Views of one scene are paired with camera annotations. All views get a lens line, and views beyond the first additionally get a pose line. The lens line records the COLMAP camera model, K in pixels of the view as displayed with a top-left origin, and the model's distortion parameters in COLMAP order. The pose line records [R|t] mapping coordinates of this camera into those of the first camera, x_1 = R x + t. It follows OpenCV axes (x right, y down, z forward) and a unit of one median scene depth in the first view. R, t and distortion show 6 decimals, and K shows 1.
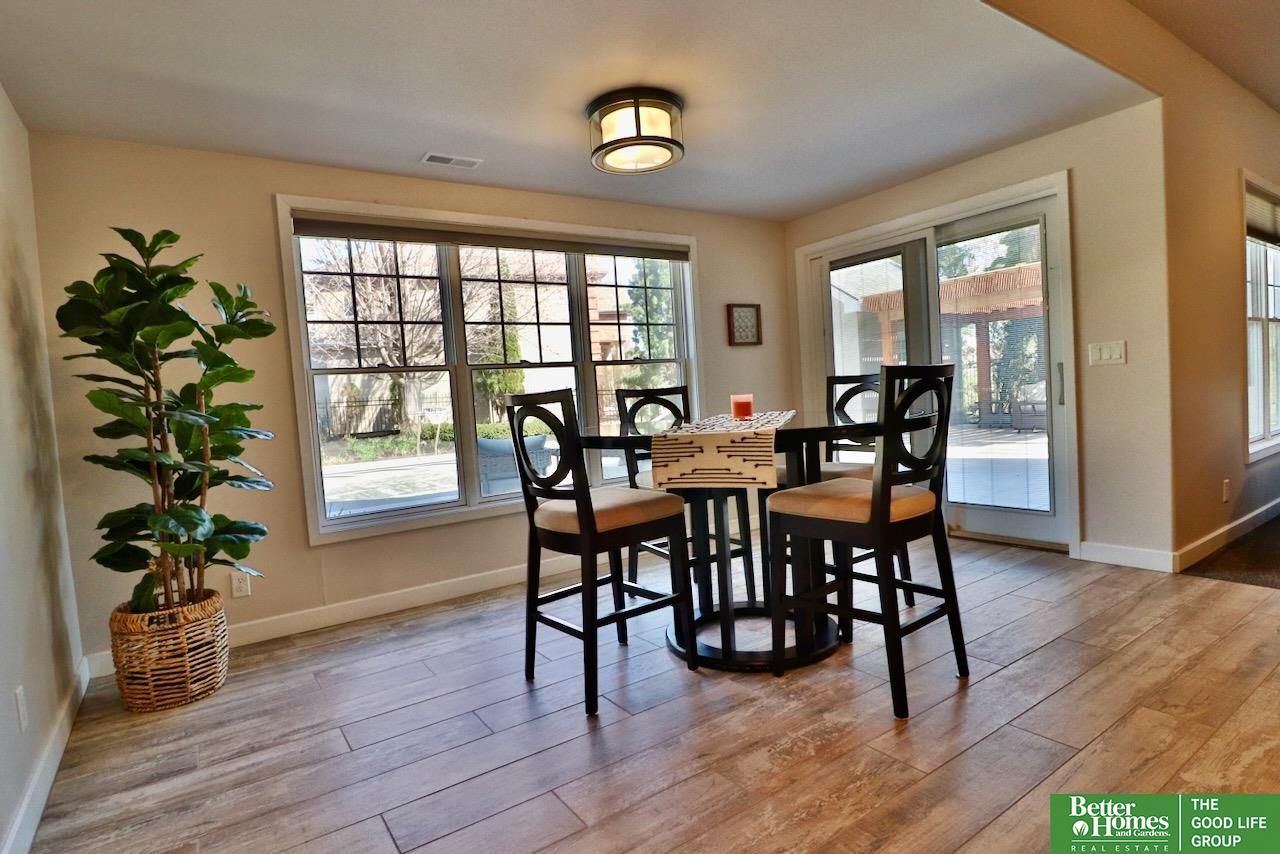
lens RADIAL K [[666.4, 0, 638.6], [0, 666.4, 428.3], [0, 0, 1]] dist [-0.006424, -0.002552]
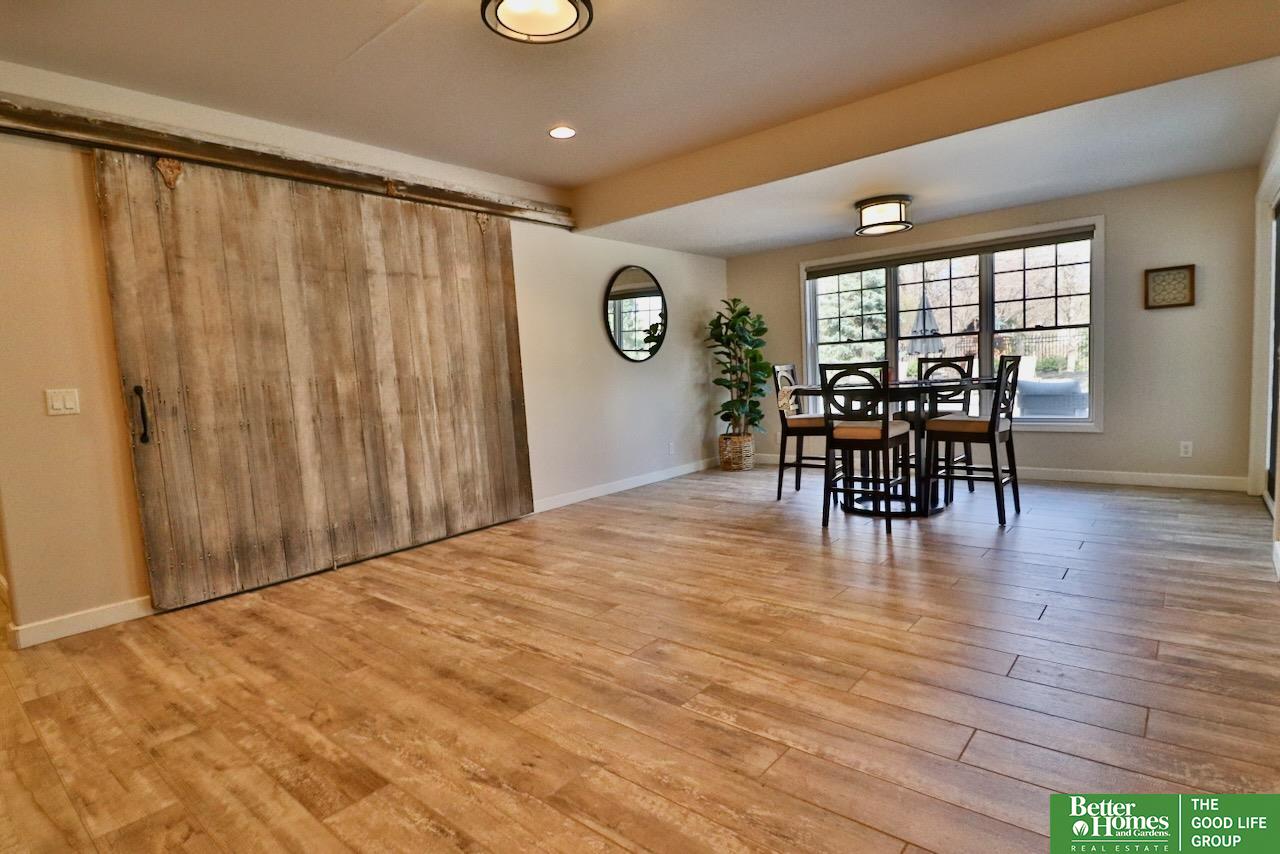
lens RADIAL K [[666.4, 0, 643.9], [0, 666.4, 430.0], [0, 0, 1]] dist [-0.006424, -0.002552]
pose [[0.275934, 0.140034, -0.950921, 1.078951], [-0.011431, 0.989738, 0.142433, -0.085724], [0.961109, -0.028432, 0.274703, -0.074269]]
